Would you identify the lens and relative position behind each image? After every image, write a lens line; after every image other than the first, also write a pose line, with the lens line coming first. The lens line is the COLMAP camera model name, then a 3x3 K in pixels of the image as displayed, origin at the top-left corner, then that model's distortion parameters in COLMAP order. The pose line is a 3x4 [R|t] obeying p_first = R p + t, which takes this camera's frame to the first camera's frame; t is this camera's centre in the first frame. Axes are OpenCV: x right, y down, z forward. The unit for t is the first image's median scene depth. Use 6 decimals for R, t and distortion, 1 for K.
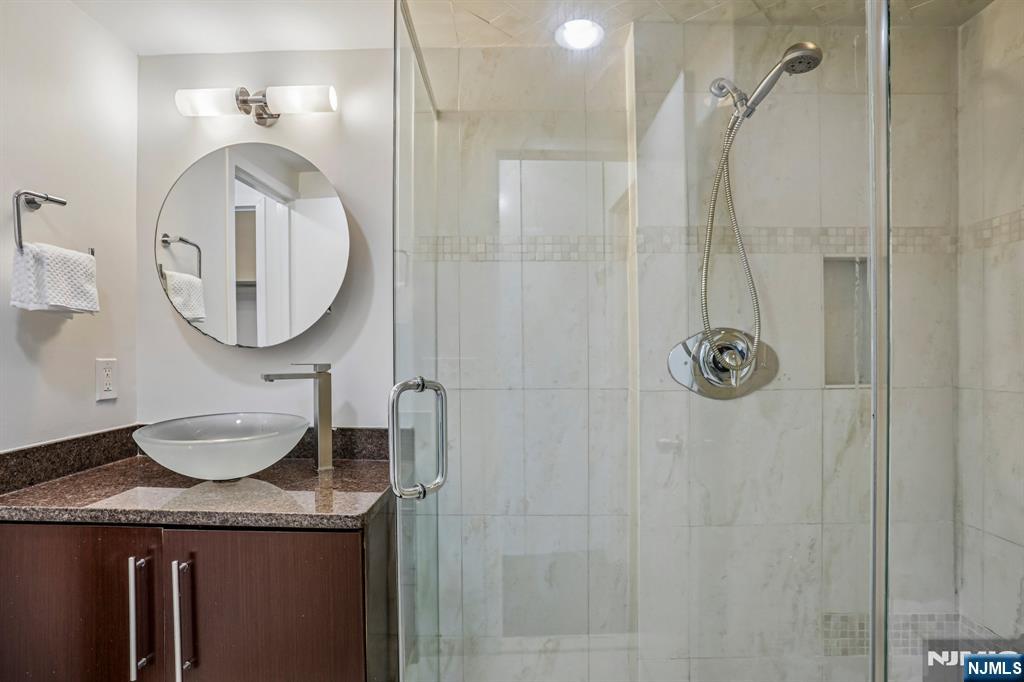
lens RADIAL K [[524.1, 0, 512.6], [0, 524.1, 356.8], [0, 0, 1]] dist [-0.066517, 0.030628]
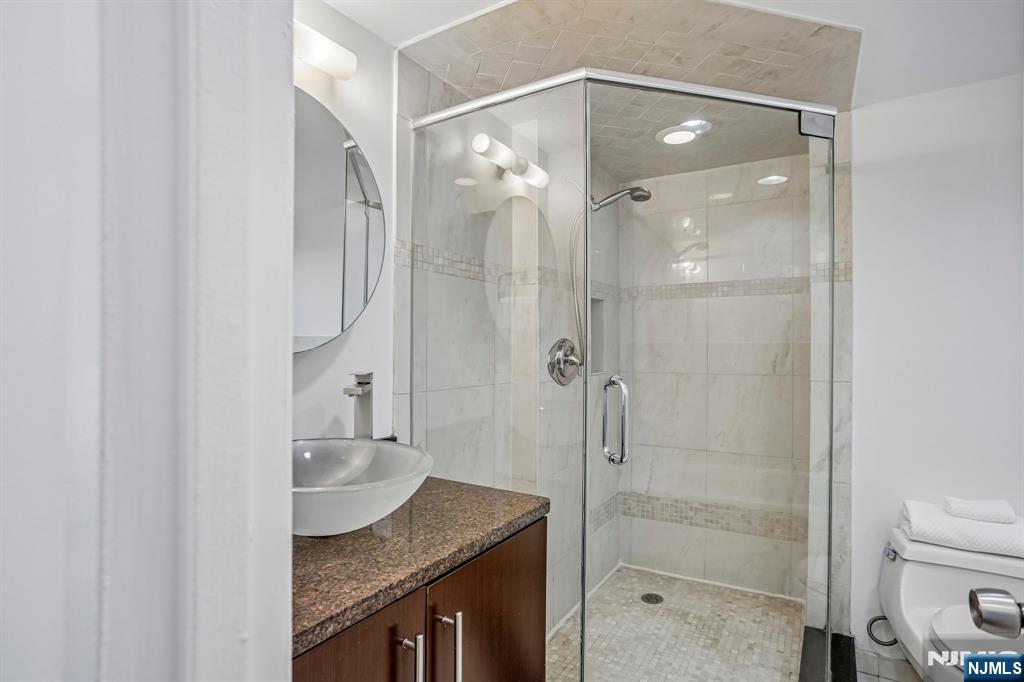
lens RADIAL K [[520.7, 0, 493.3], [0, 520.7, 348.3], [0, 0, 1]] dist [-0.035126, 0.000112]
pose [[0.520750, -0.002091, 0.853707, -1.328054], [0.007656, 0.999968, -0.002220, -0.032822], [-0.853675, 0.007692, 0.520749, 0.488974]]
